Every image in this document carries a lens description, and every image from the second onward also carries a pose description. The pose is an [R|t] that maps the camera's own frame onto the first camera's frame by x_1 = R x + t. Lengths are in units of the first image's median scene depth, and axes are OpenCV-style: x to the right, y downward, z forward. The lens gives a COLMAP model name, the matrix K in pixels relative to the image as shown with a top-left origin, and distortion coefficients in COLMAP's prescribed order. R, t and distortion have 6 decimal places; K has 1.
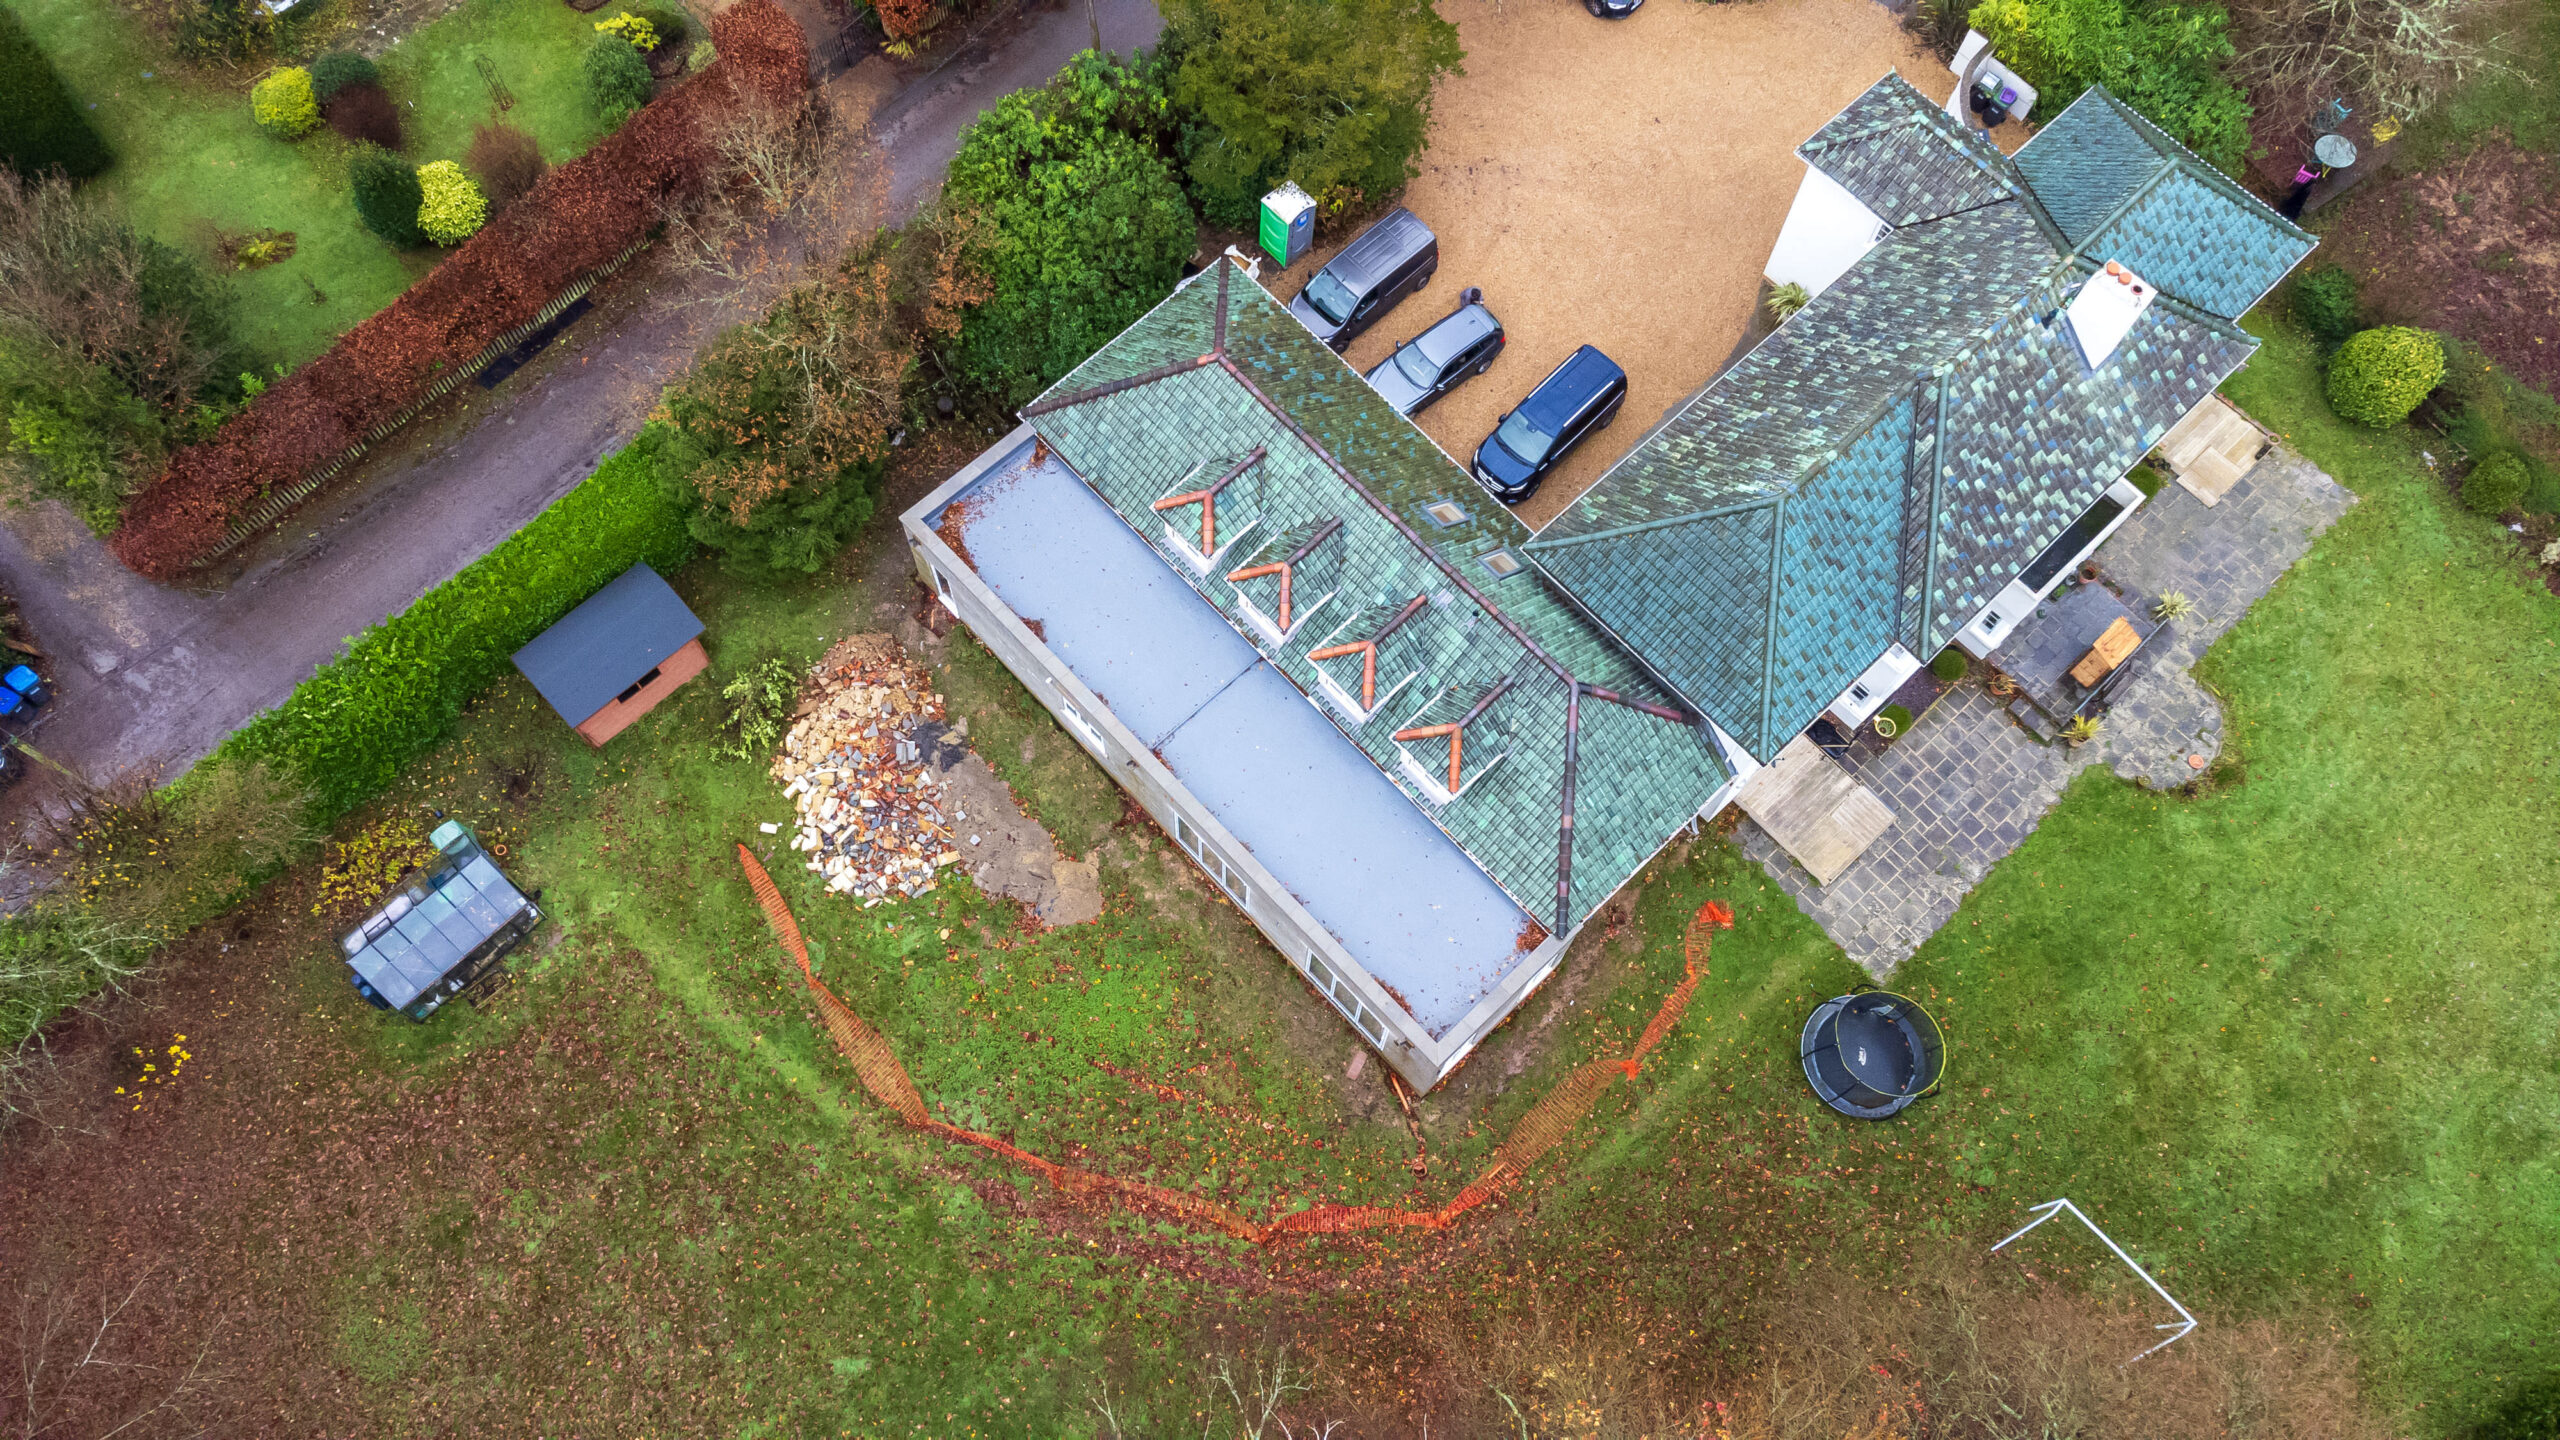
lens RADIAL K [[1911.2, 0, 1270.0], [0, 1911.2, 727.7], [0, 0, 1]] dist [0.085152, -0.005744]
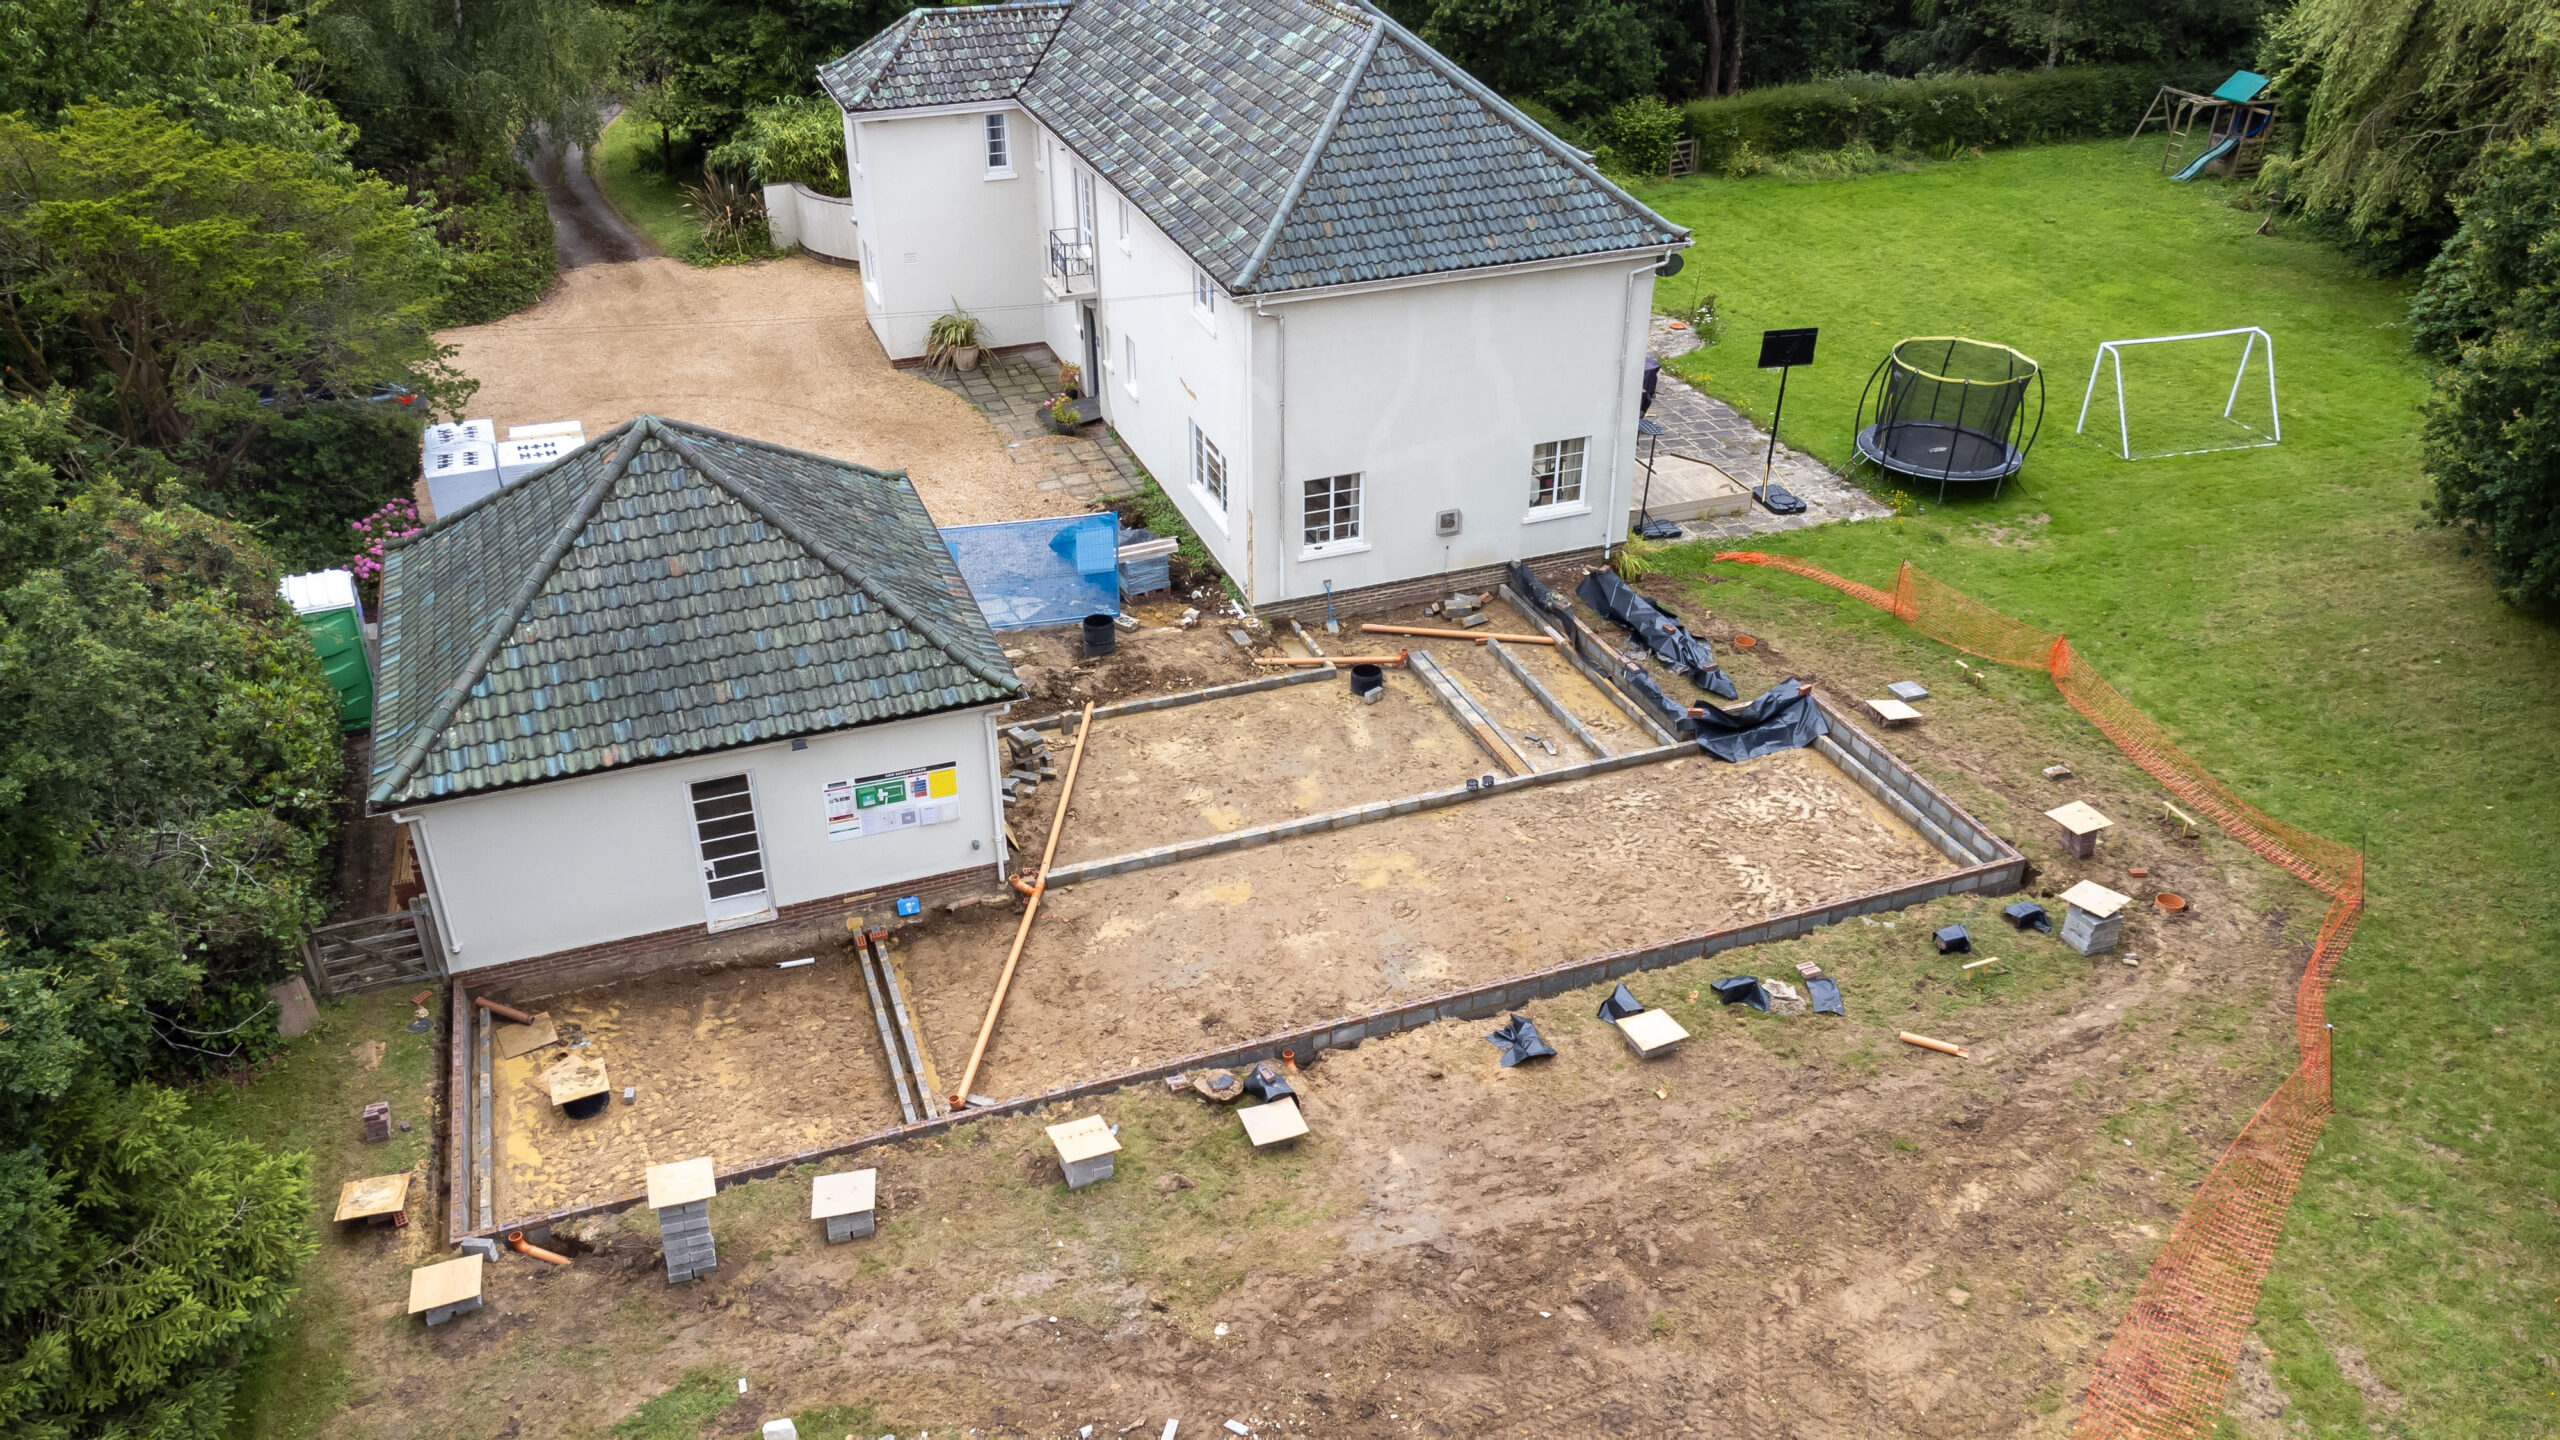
lens RADIAL K [[1913.4, 0, 1269.0], [0, 1913.4, 729.8], [0, 0, 1]] dist [-0.005397, 0.124084]
pose [[0.390265, -0.485471, 0.782312, -0.400766], [0.853740, 0.508931, -0.110076, 0.052551], [-0.344704, 0.710850, 0.613084, 0.714162]]
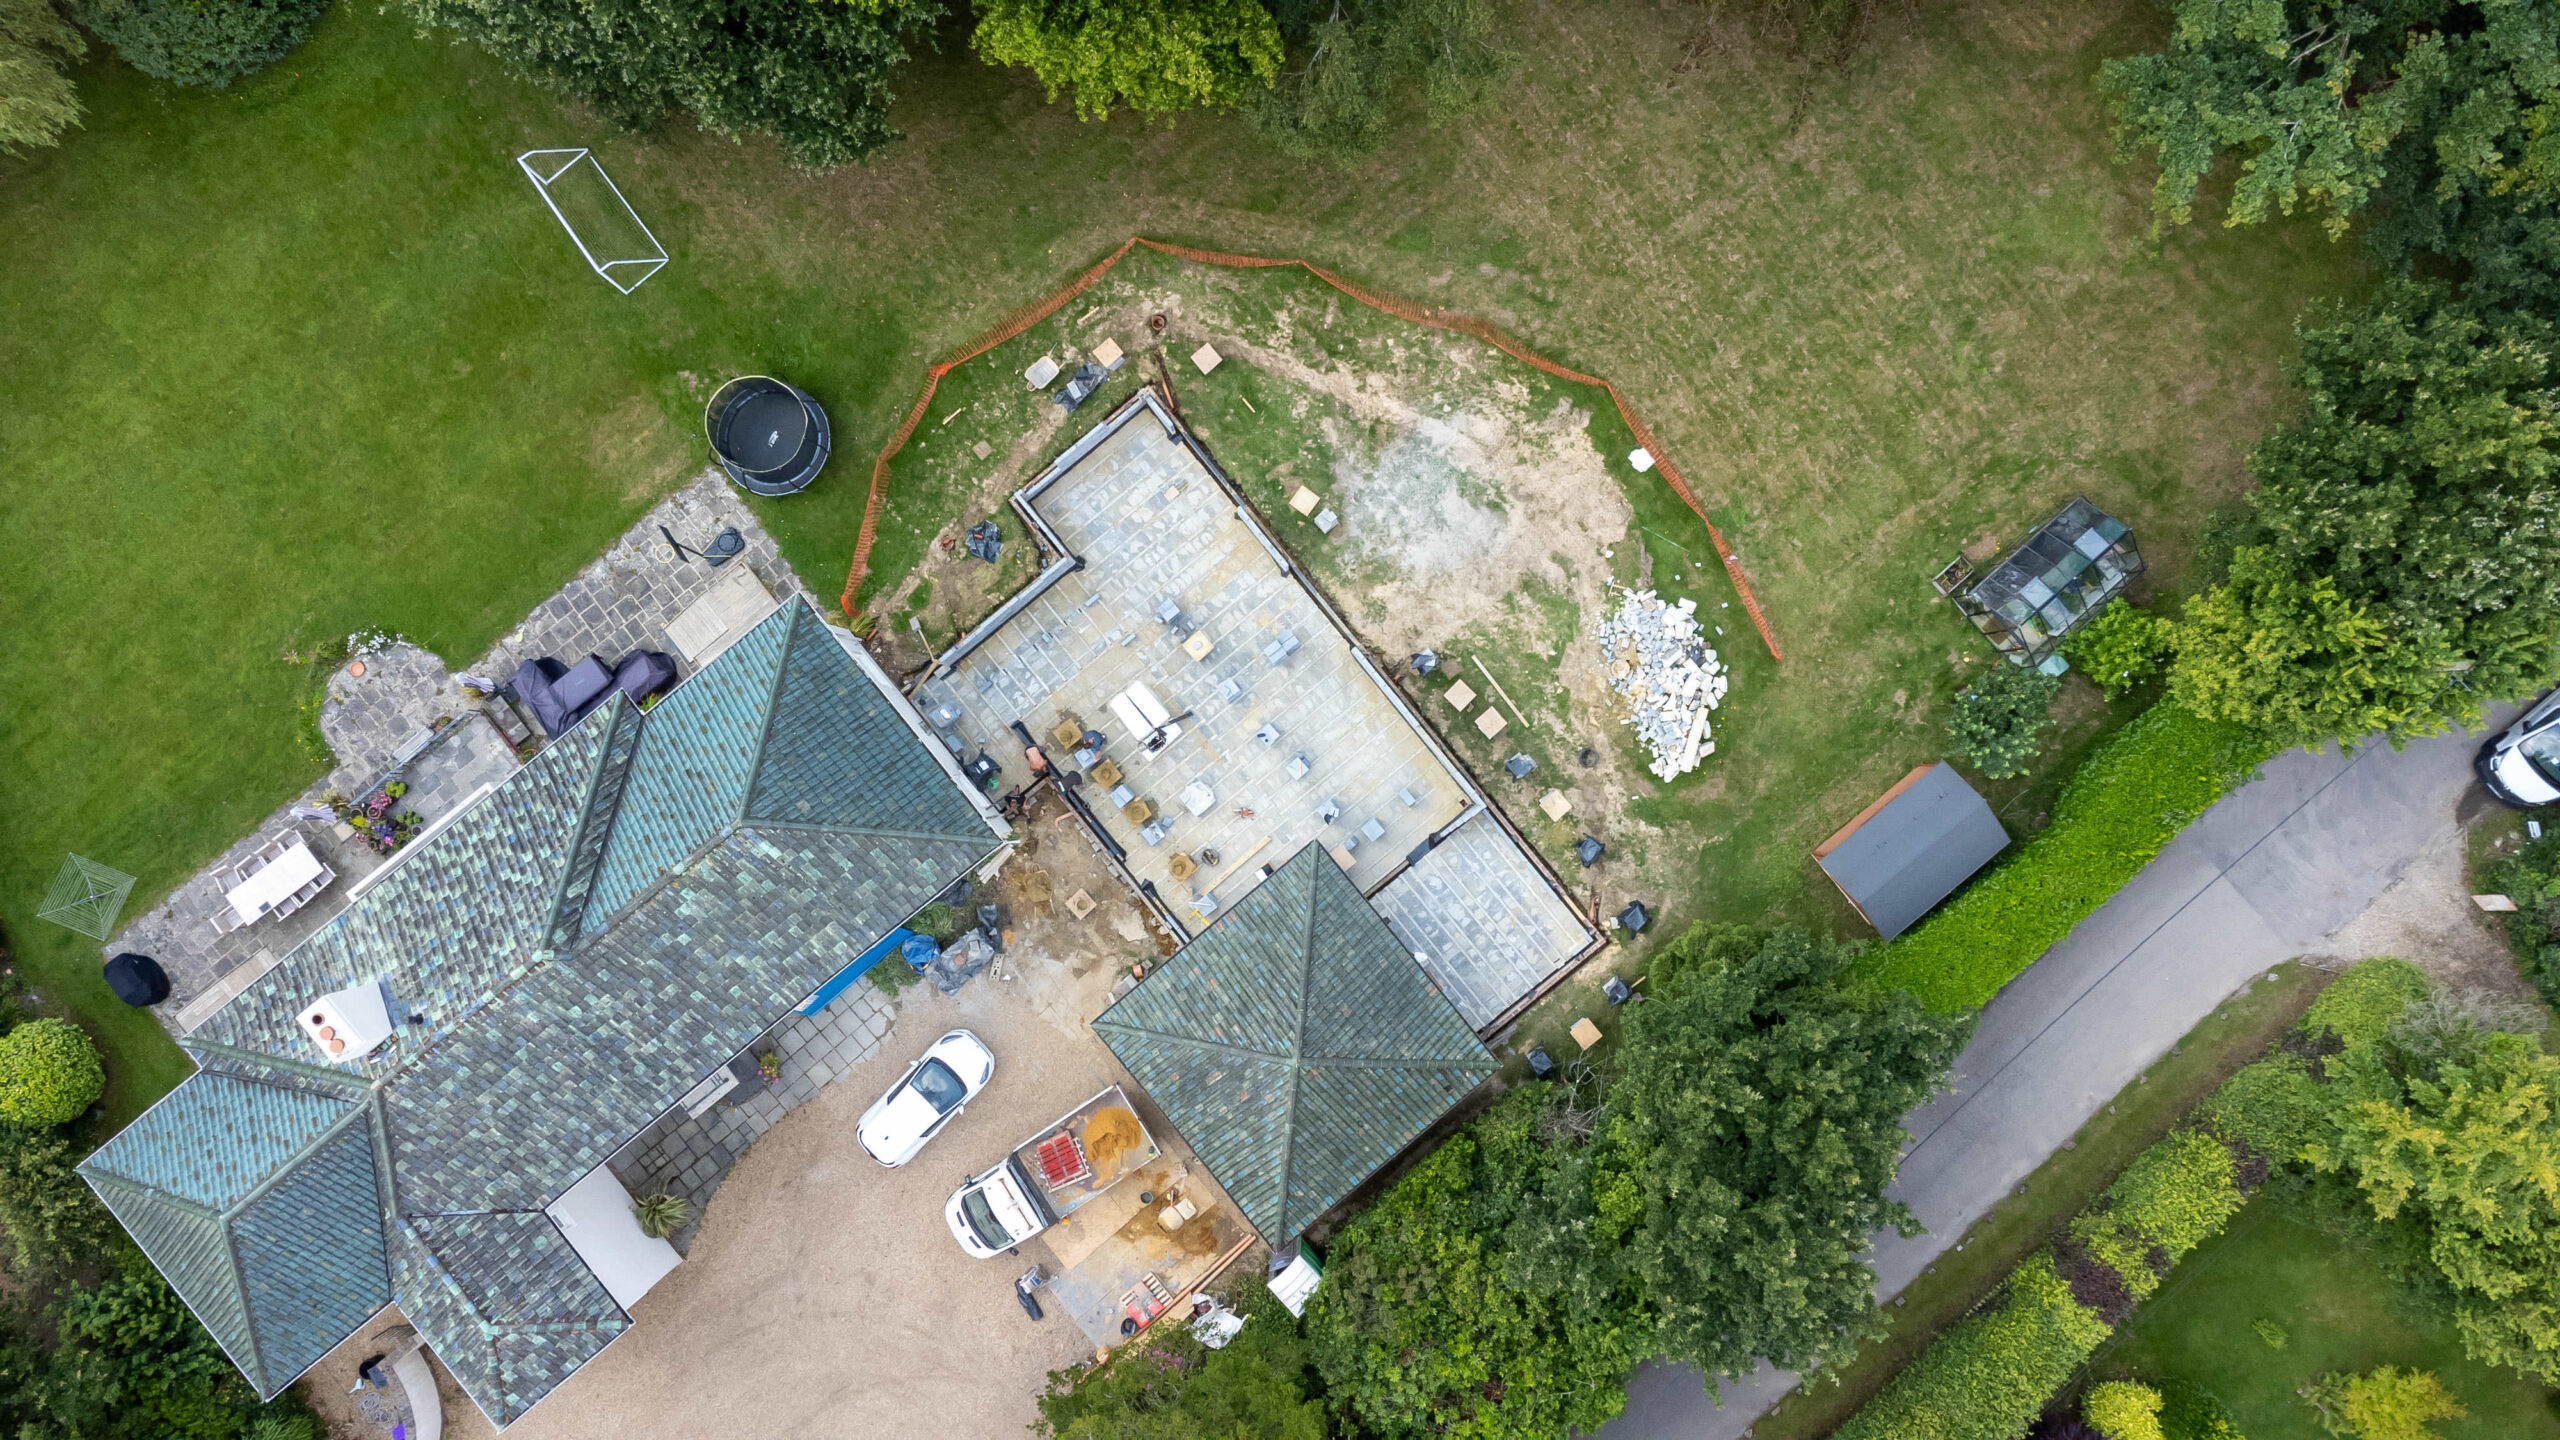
lens RADIAL K [[1911.2, 0, 1270.0], [0, 1911.2, 727.7], [0, 0, 1]] dist [0.085152, -0.005744]
pose [[-0.997477, -0.070208, -0.010486, 0.008052], [0.060143, -0.914302, 0.400544, -0.422161], [-0.037709, 0.398902, 0.916218, 0.064488]]
